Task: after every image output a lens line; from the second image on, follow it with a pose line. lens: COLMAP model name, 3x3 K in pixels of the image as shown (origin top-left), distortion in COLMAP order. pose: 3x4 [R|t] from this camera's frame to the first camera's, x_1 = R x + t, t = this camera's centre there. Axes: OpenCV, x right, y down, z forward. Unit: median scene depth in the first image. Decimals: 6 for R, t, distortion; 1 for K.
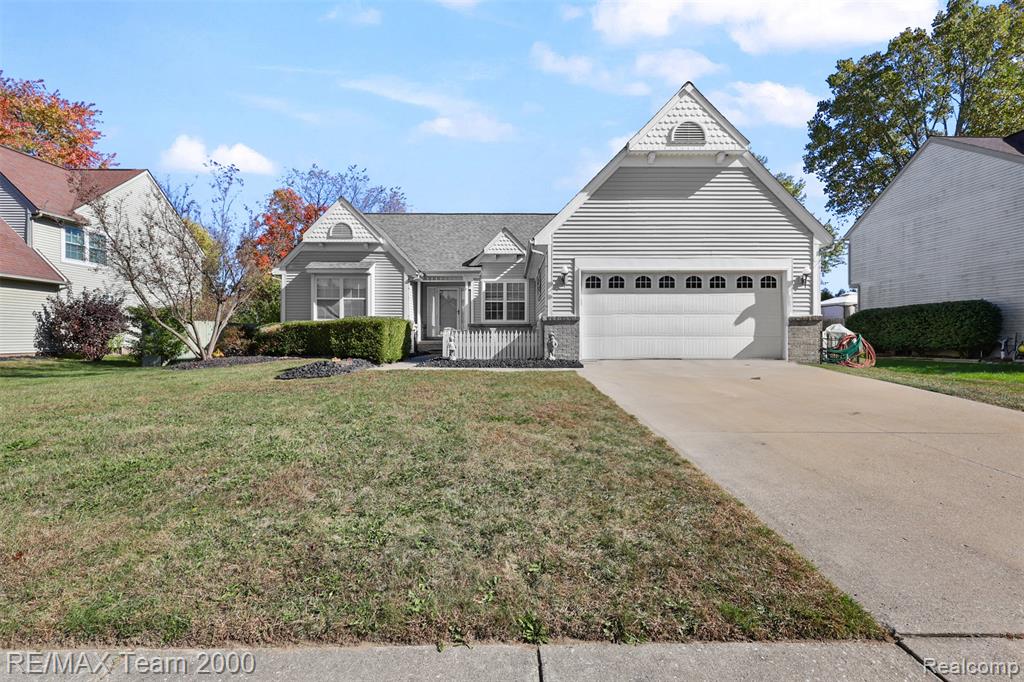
lens RADIAL K [[445.3, 0, 511.6], [0, 445.3, 336.6], [0, 0, 1]] dist [0.002628, 0.000396]
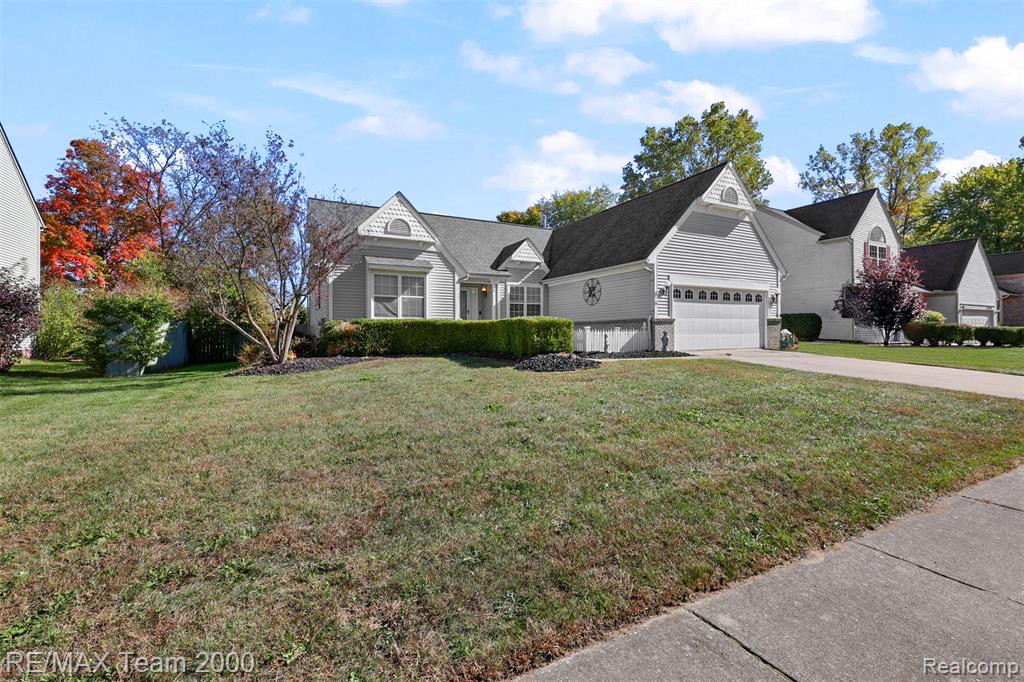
lens RADIAL K [[445.3, 0, 511.7], [0, 445.3, 335.1], [0, 0, 1]] dist [0.002628, 0.000396]
pose [[0.887721, -0.005126, 0.460353, -0.671024], [0.005566, 0.999984, 0.000401, 0.001081], [-0.460348, 0.002207, 0.887736, 0.018704]]
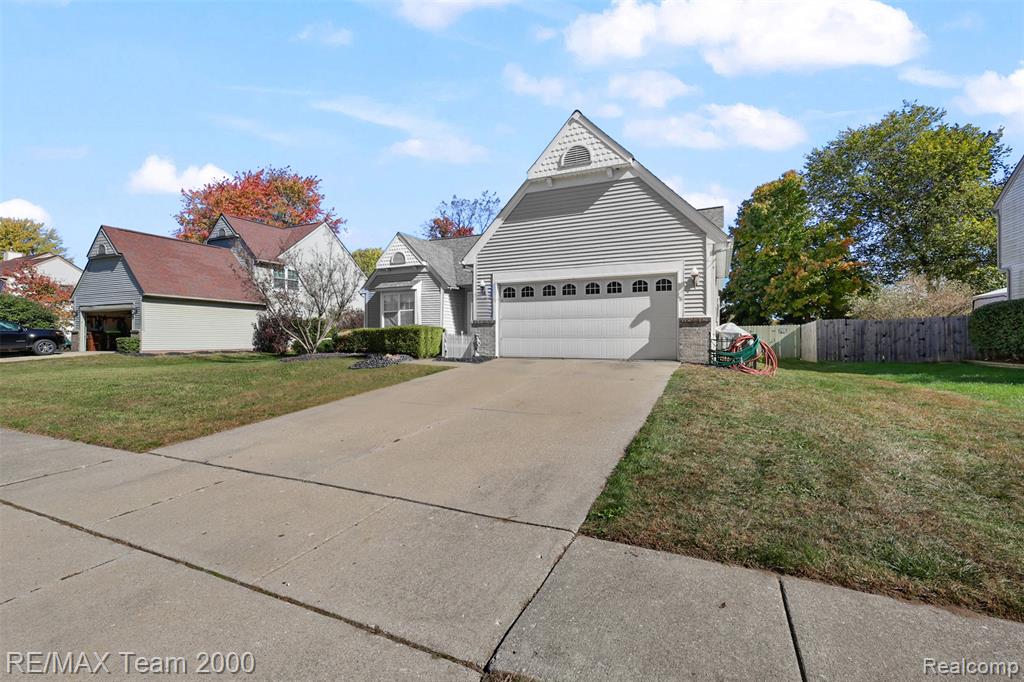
lens RADIAL K [[445.3, 0, 511.3], [0, 445.3, 337.8], [0, 0, 1]] dist [0.002628, 0.000396]
pose [[0.905933, -0.001098, -0.423420, 0.521882], [-0.000563, 0.999993, -0.003796, 0.002585], [0.423421, 0.003677, 0.905926, -0.057532]]
